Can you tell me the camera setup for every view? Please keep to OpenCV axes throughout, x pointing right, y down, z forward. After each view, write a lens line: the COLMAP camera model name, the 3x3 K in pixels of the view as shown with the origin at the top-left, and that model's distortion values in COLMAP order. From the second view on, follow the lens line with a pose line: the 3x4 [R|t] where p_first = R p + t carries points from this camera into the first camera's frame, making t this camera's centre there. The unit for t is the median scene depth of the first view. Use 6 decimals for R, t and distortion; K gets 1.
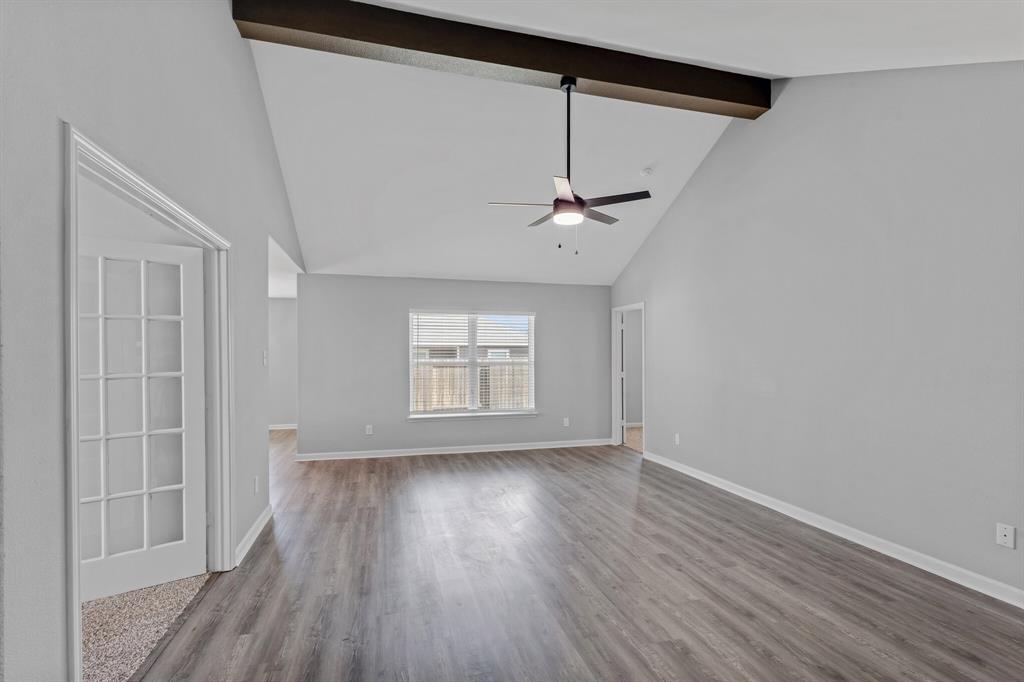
lens RADIAL K [[476.1, 0, 511.3], [0, 476.1, 354.3], [0, 0, 1]] dist [0.007542, 0.000634]
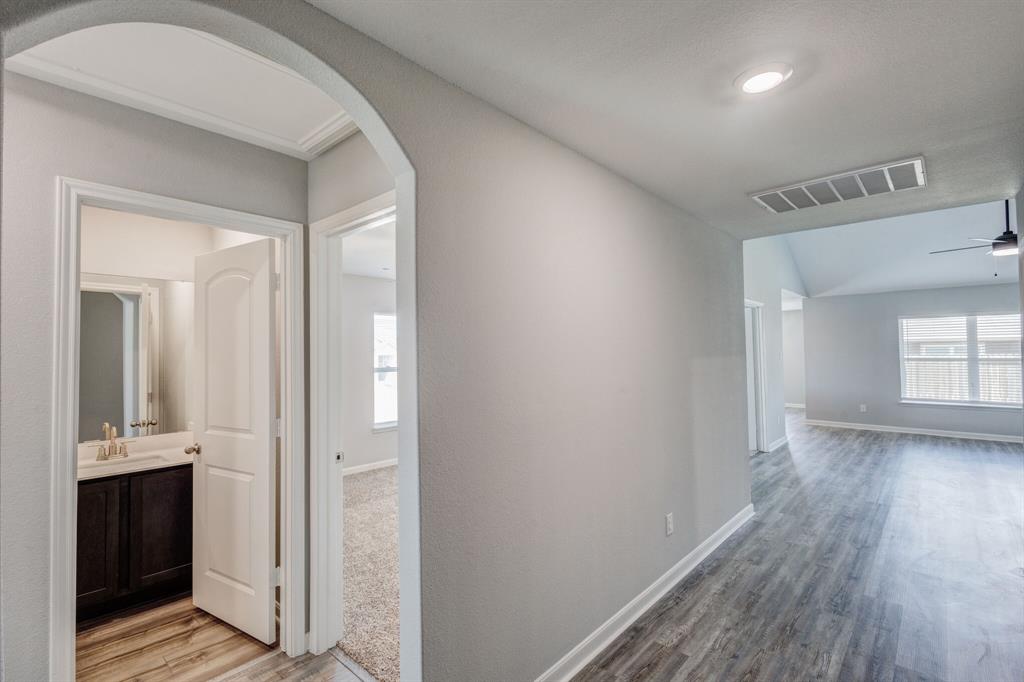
lens RADIAL K [[470.7, 0, 506.9], [0, 470.7, 338.9], [0, 0, 1]] dist [0.005374, -0.002338]
pose [[0.532904, -0.029354, -0.845666, 0.425580], [0.009645, 0.999544, -0.028617, -0.012906], [0.846121, 0.007094, 0.532944, -0.800144]]
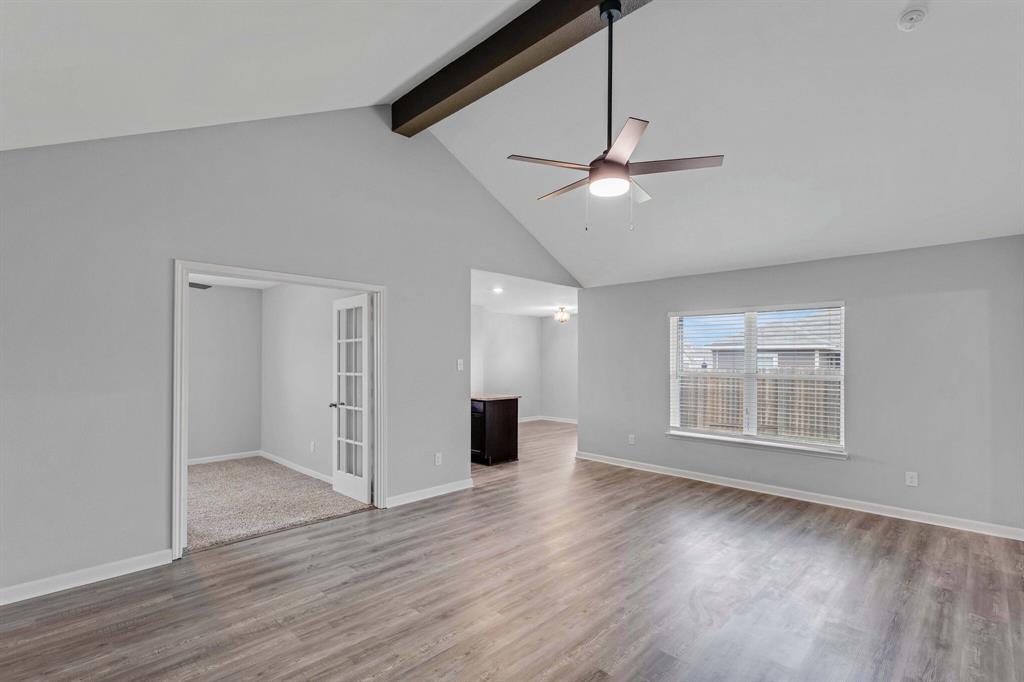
lens RADIAL K [[476.1, 0, 517.8], [0, 476.1, 363.4], [0, 0, 1]] dist [0.007542, 0.000634]
pose [[0.505930, 0.009150, -0.862526, 0.615806], [-0.004790, 0.999958, 0.007798, -0.007544], [0.862561, 0.000186, 0.505953, 0.426710]]
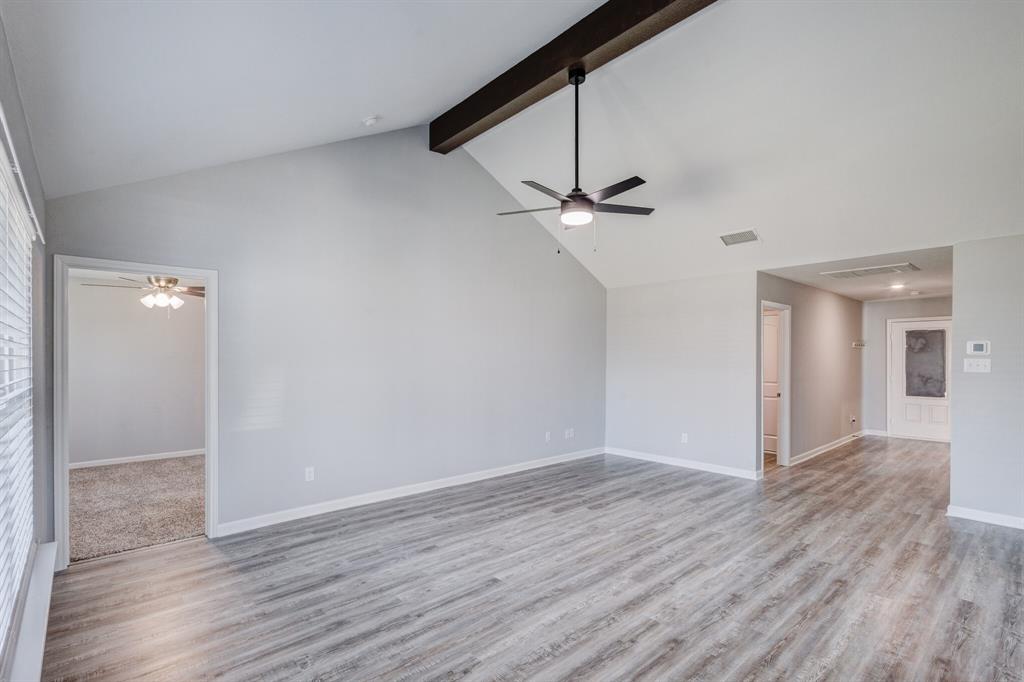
lens RADIAL K [[470.7, 0, 514.7], [0, 470.7, 361.7], [0, 0, 1]] dist [0.005374, -0.002338]
pose [[-0.446052, -0.008597, 0.894966, -0.584400], [0.000110, 0.999953, 0.009660, -0.006667], [-0.895007, 0.004407, -0.446030, 1.339637]]
